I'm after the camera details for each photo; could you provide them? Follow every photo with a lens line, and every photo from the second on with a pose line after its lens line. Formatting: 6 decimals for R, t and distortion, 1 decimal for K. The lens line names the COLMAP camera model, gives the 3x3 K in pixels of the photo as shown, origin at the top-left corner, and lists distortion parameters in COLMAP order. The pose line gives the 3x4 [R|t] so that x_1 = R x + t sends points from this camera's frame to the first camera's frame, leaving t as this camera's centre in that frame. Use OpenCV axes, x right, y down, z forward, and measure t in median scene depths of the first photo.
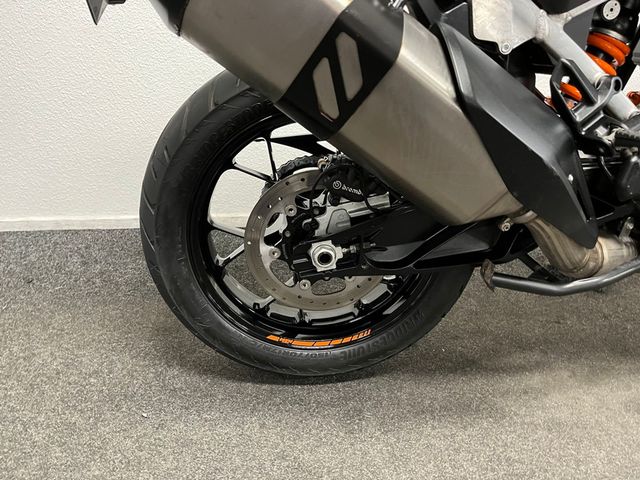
lens RADIAL K [[472.2, 0, 320.0], [0, 472.2, 240.0], [0, 0, 1]] dist [0.070586, -0.001299]
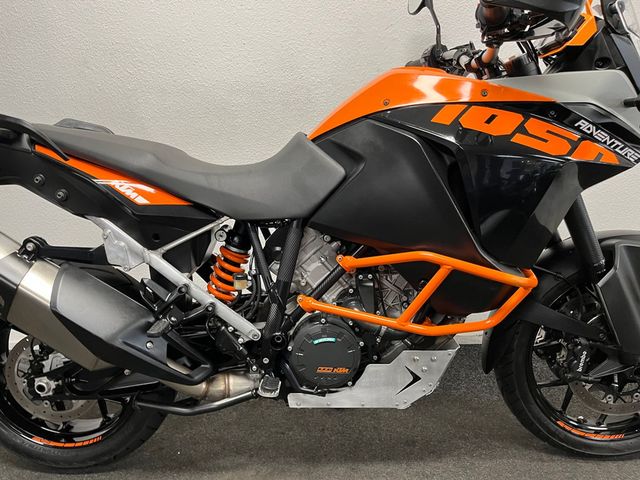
lens RADIAL K [[485.3, 0, 320.7], [0, 485.3, 244.0], [0, 0, 1]] dist [0.102988, -0.132695]
pose [[0.988892, -0.022345, -0.146949, 1.184181], [-0.004075, 0.984189, -0.177072, -0.147402], [0.148582, 0.175704, 0.973166, -0.571725]]
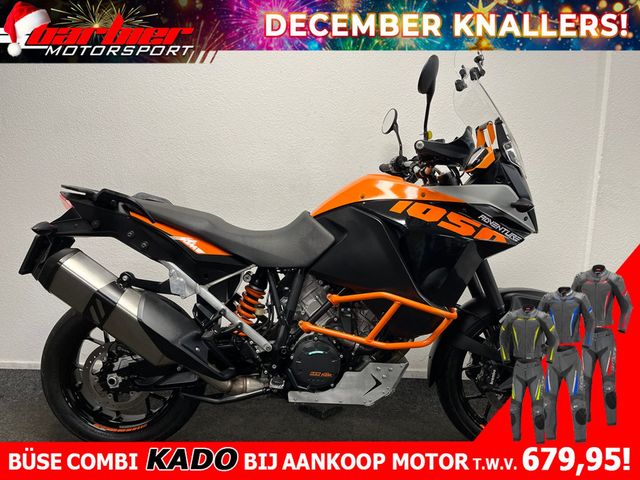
lens RADIAL K [[472.2, 0, 320.0], [0, 472.2, 240.0], [0, 0, 1]] dist [0.070586, -0.001299]
pose [[0.993064, 0.005740, -0.117439, 1.233858], [-0.042185, 0.949702, -0.310300, 0.065373], [0.109751, 0.313101, 0.943357, -1.237177]]
